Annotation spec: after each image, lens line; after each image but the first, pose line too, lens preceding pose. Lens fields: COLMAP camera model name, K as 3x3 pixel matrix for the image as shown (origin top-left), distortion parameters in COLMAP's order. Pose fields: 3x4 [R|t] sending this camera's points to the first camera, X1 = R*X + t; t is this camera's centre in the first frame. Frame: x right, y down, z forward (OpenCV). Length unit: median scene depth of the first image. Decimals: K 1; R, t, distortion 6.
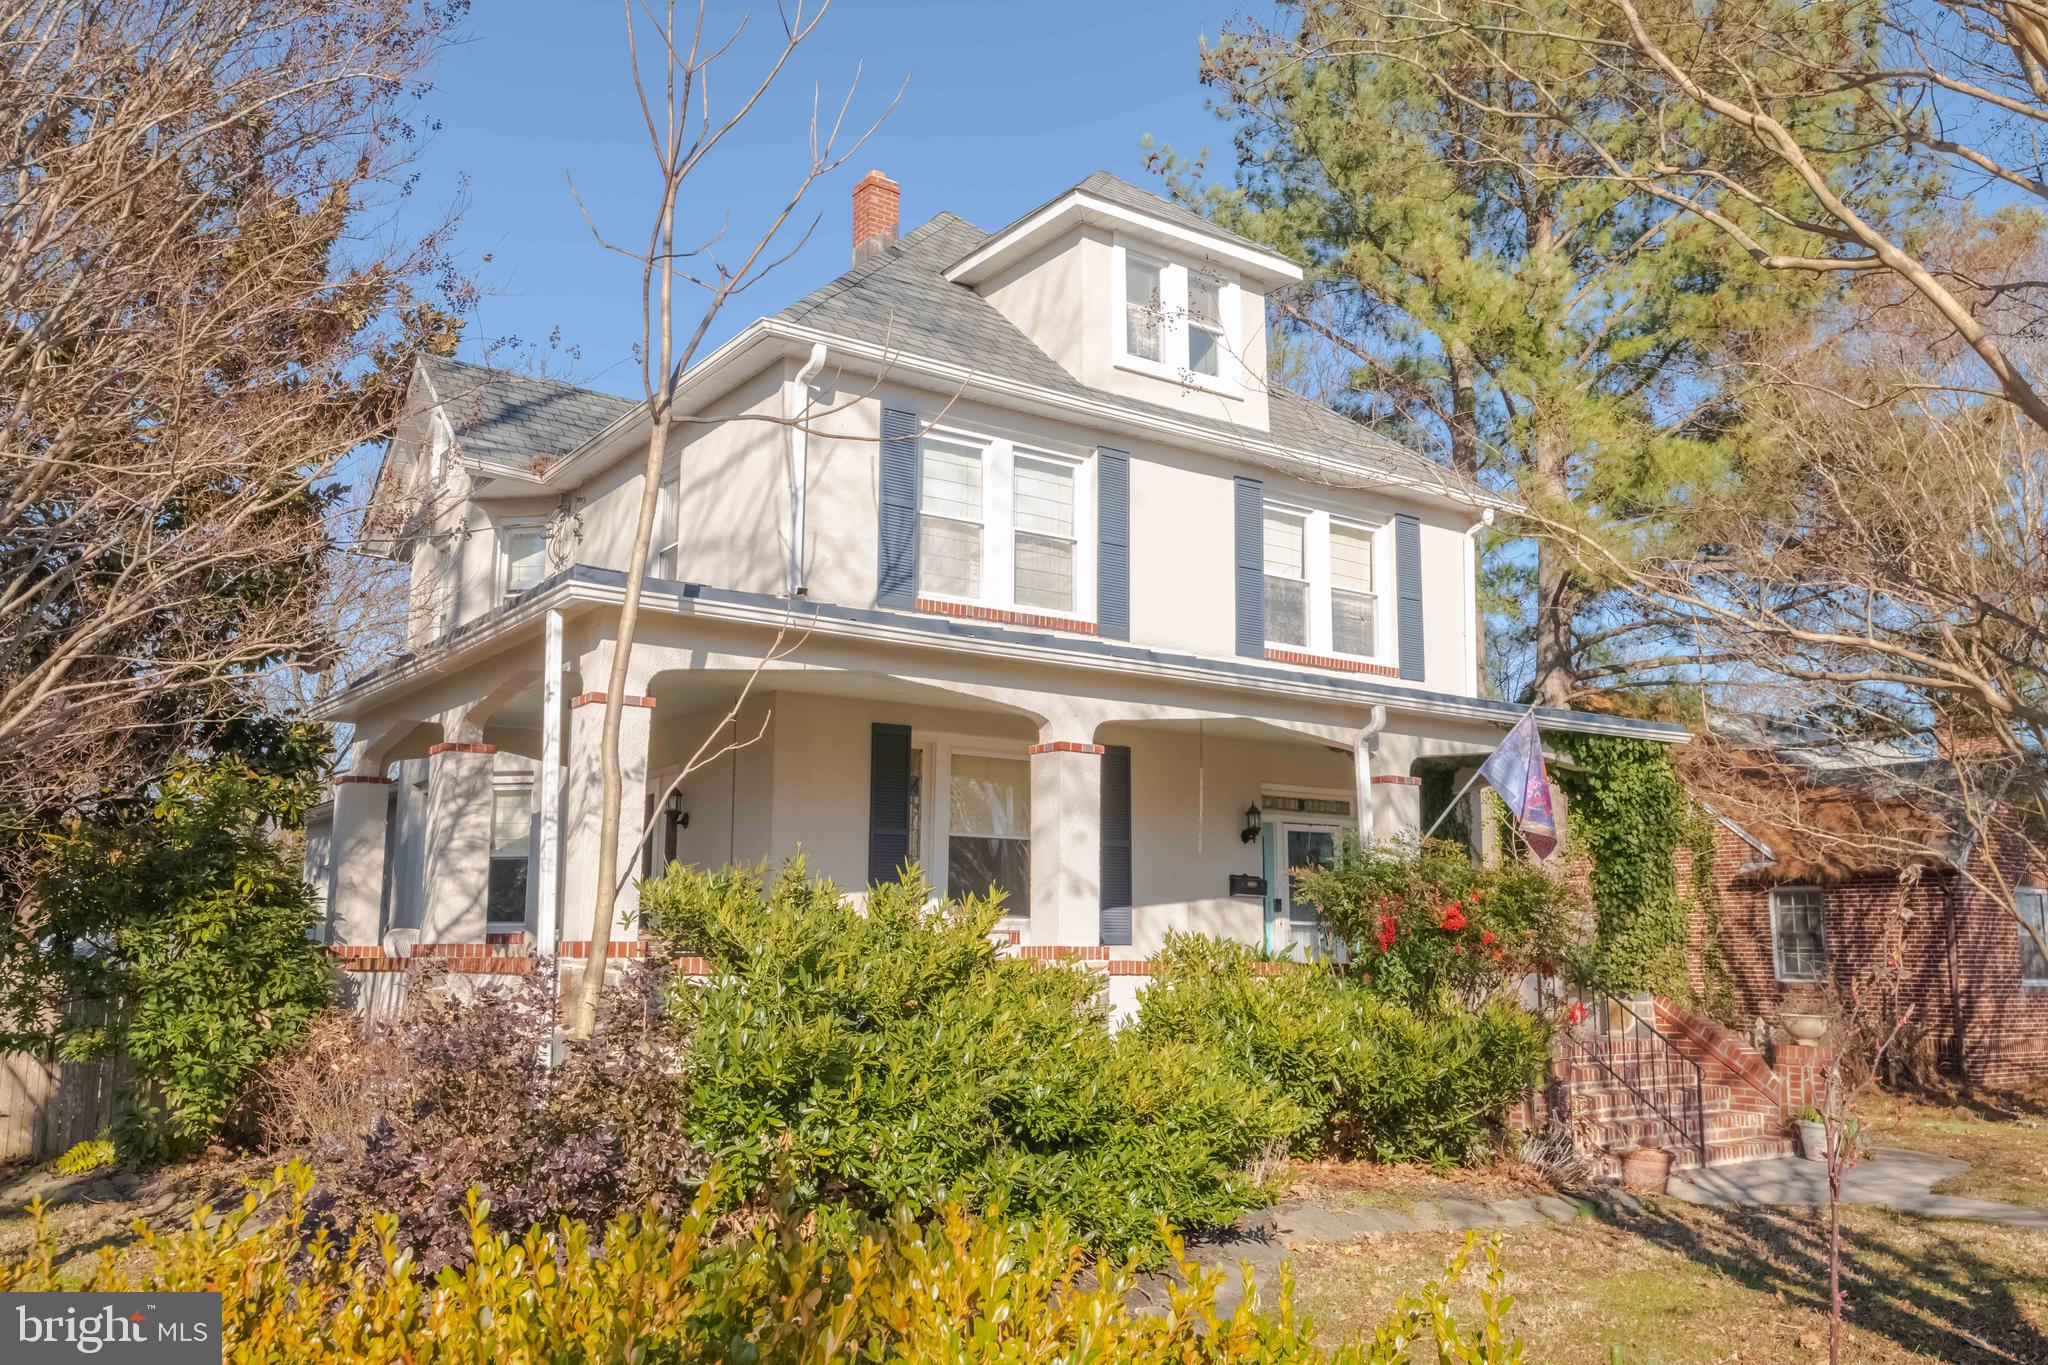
lens RADIAL K [[1616.1, 0, 1024.0], [0, 1616.1, 682.5], [0, 0, 1]] dist [0.001967, 0.000305]
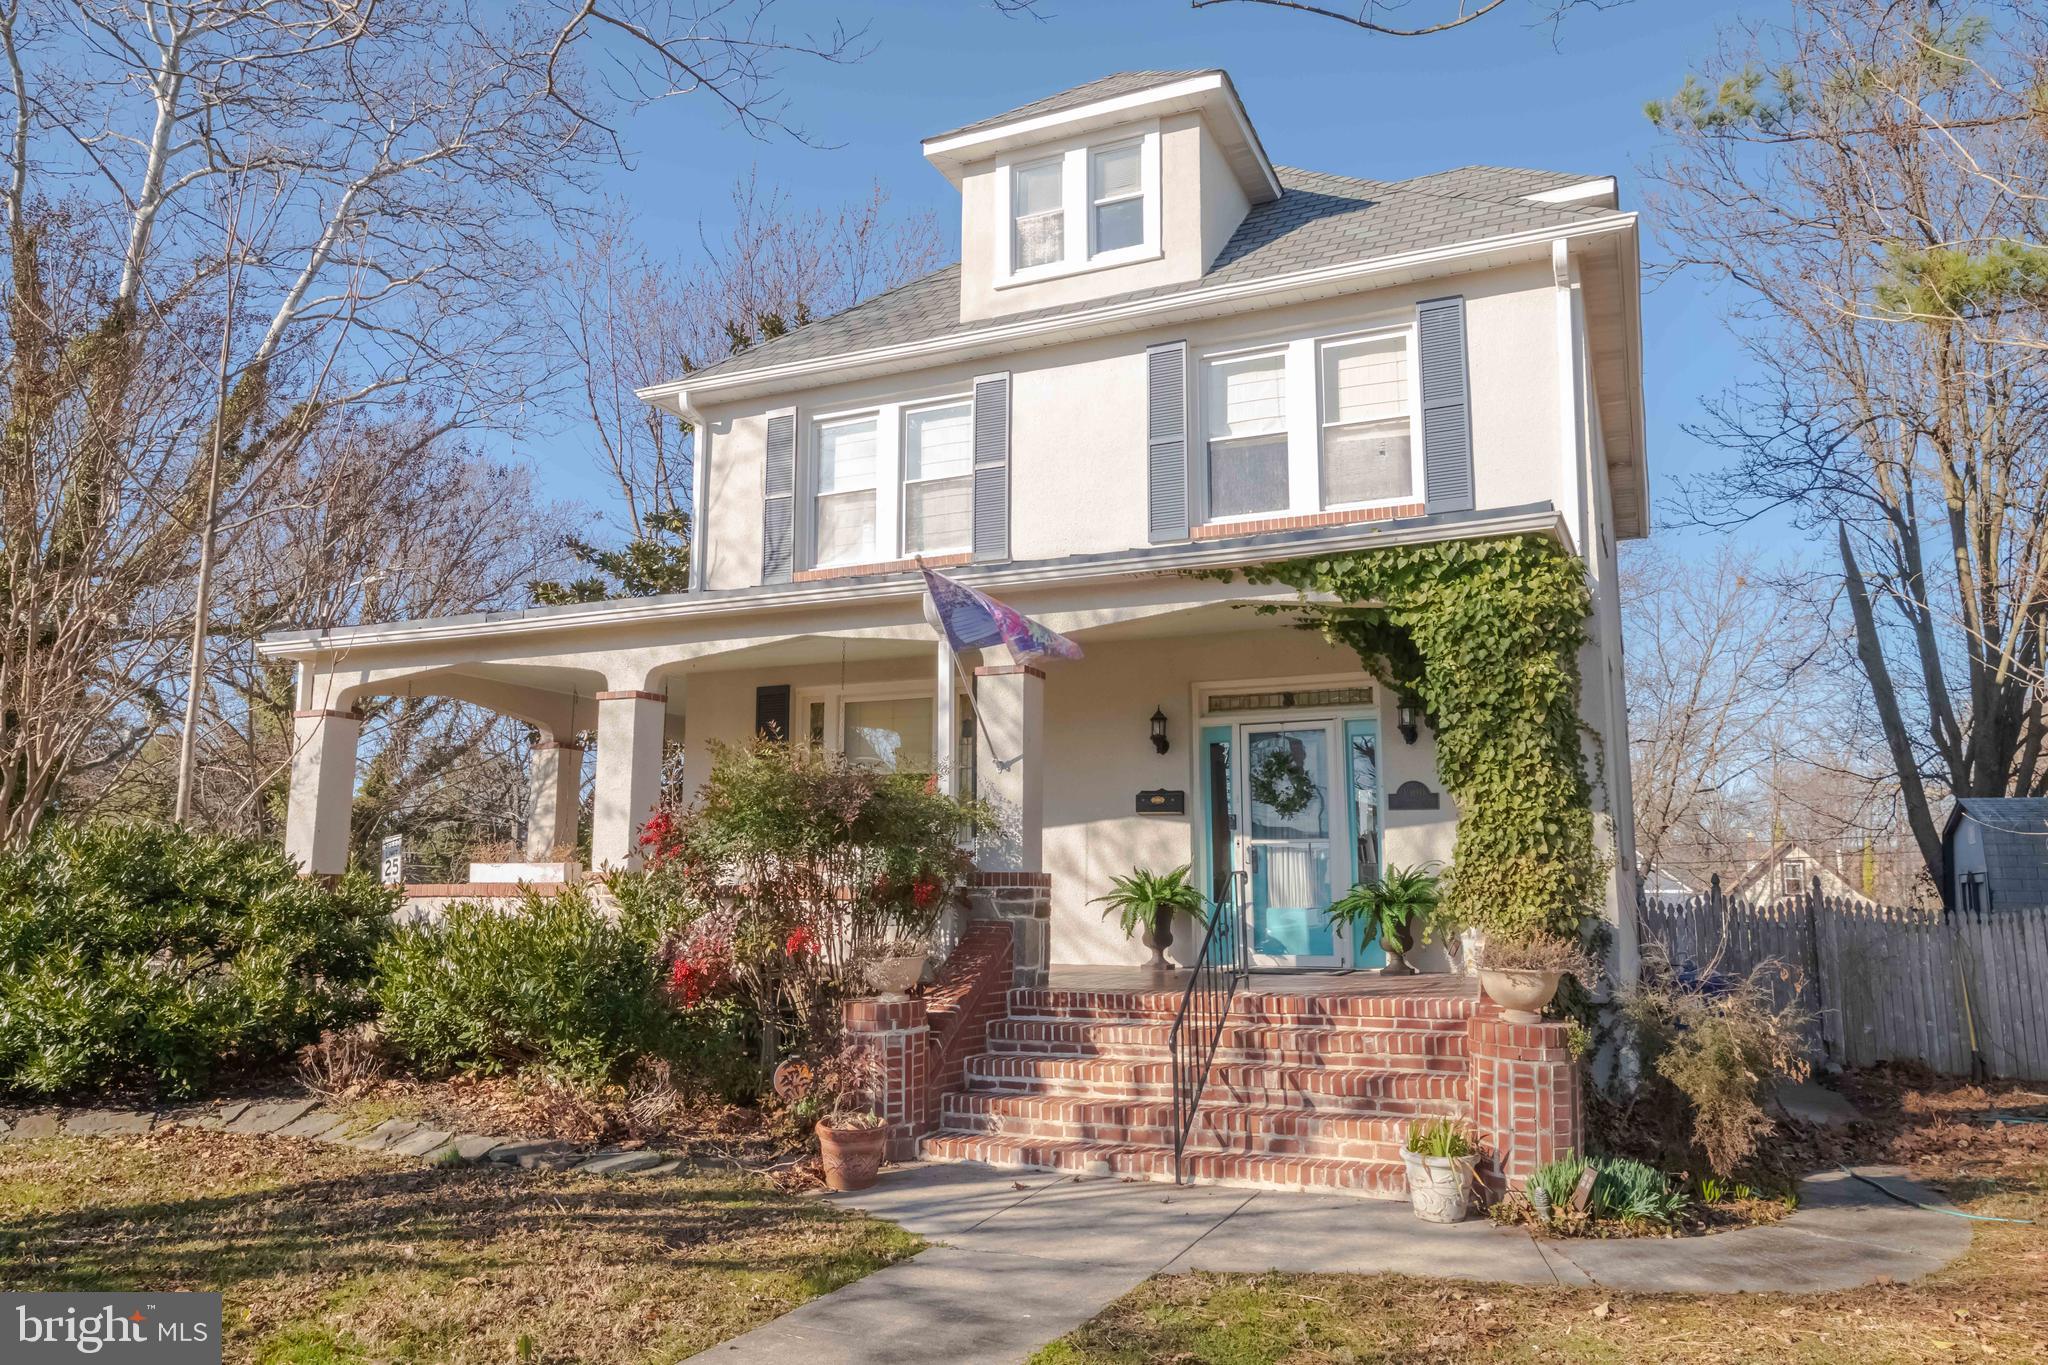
lens RADIAL K [[1402.0, 0, 1024.0], [0, 1402.0, 682.5], [0, 0, 1]] dist [-0.000117, -0.000047]
pose [[0.510229, -0.134309, -0.849486, 0.762110], [0.138832, 0.987639, -0.072765, 0.107256], [0.848759, -0.080809, 0.522569, 0.545498]]
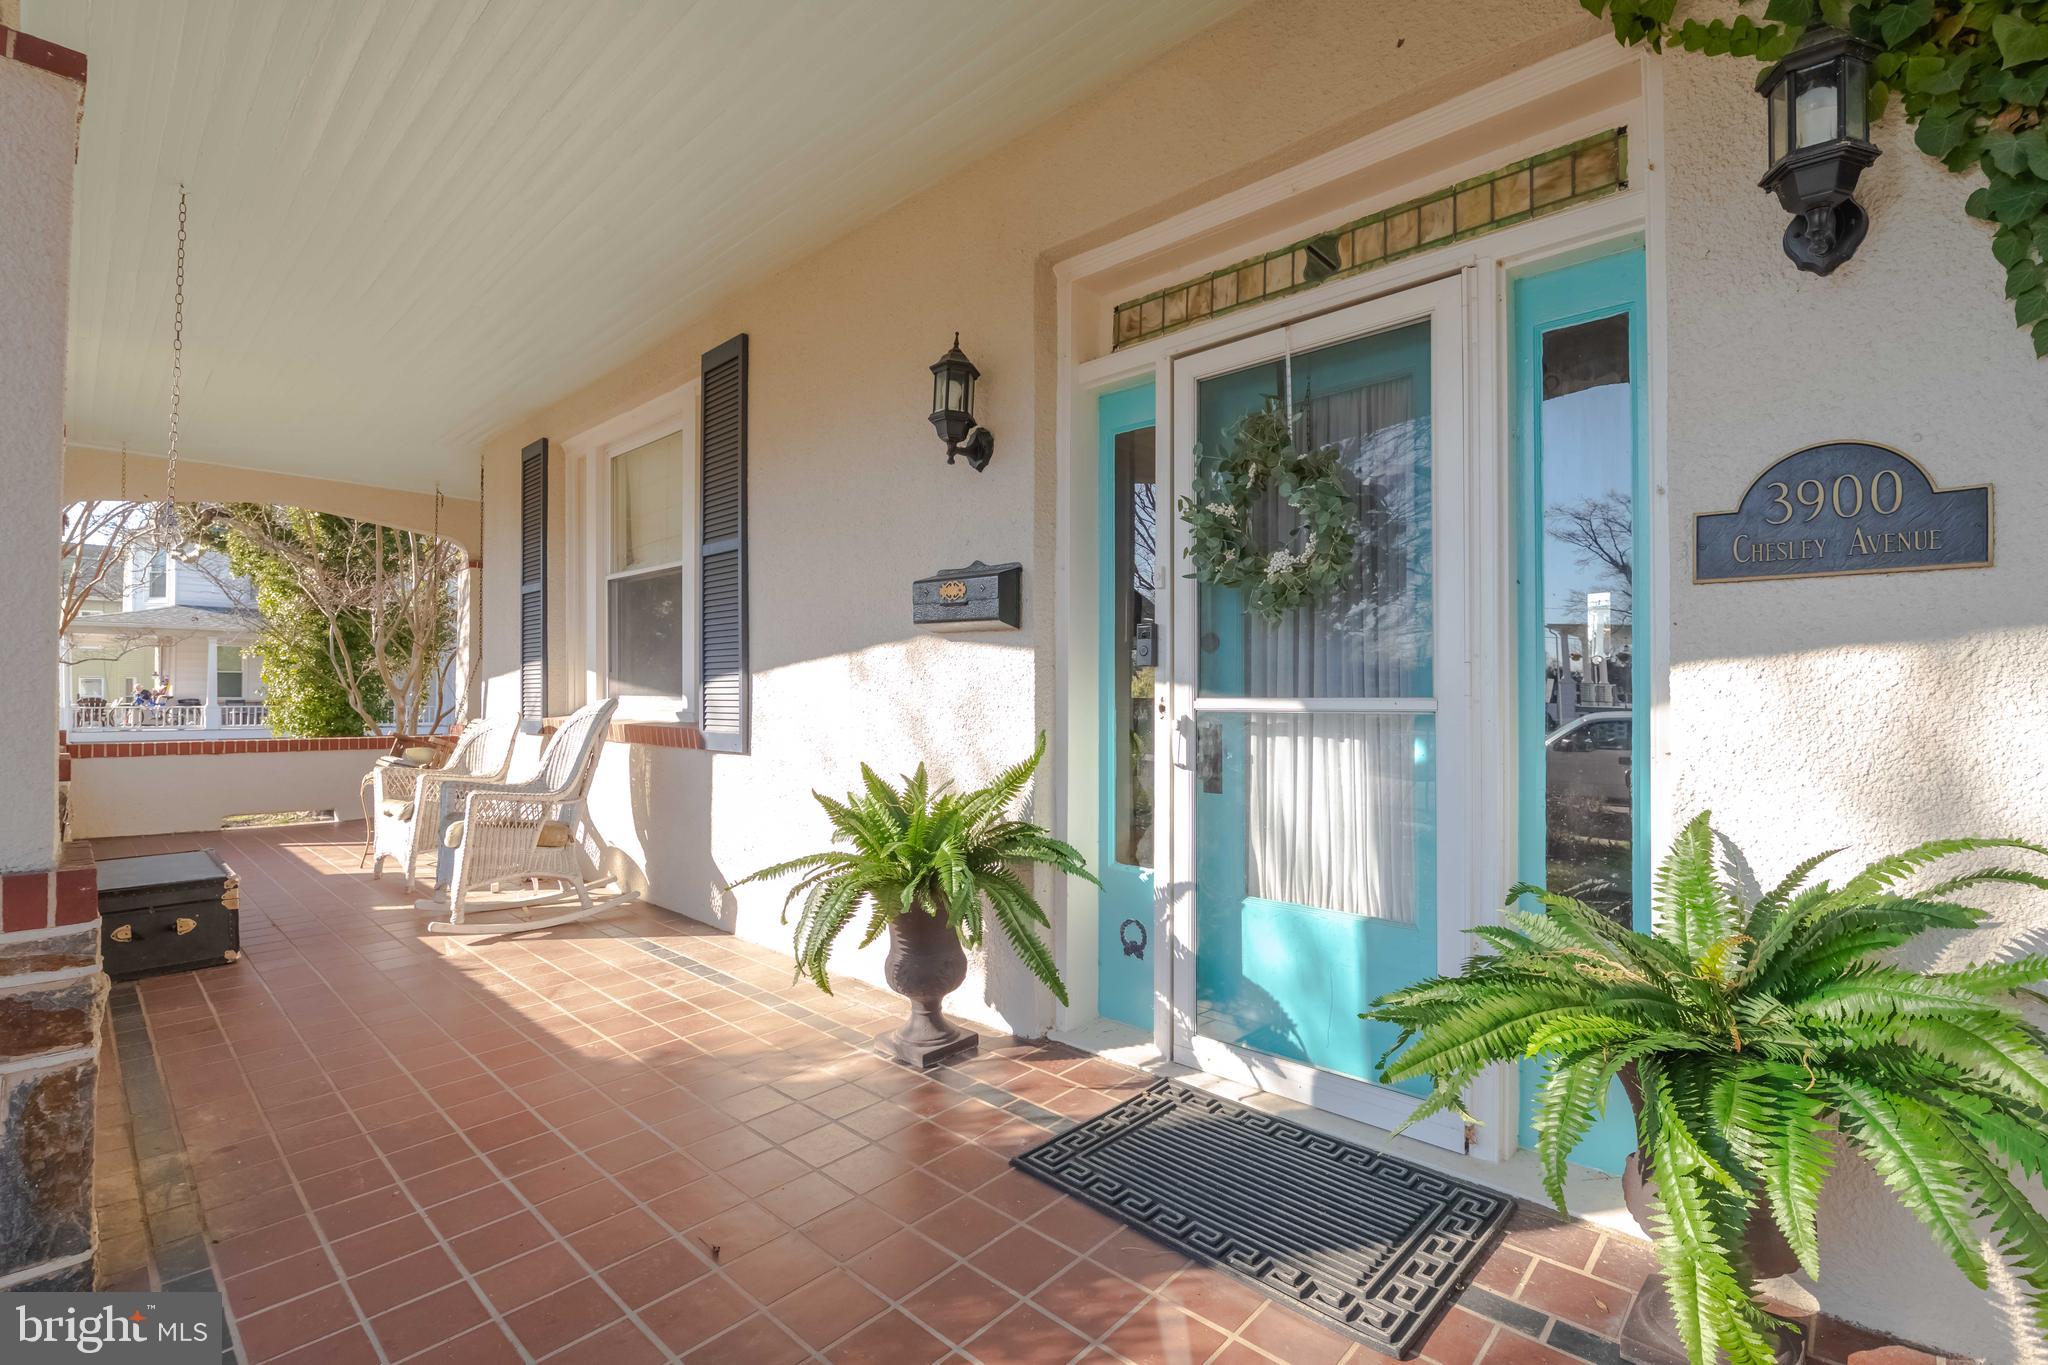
lens RADIAL K [[927.2, 0, 1024.0], [0, 927.2, 682.5], [0, 0, 1]] dist [0.000340, -0.000039]
pose [[0.185610, -0.005055, -0.982610, 0.329471], [0.169674, 0.985131, 0.026982, 0.140787], [0.967863, -0.171732, 0.183708, 0.977363]]
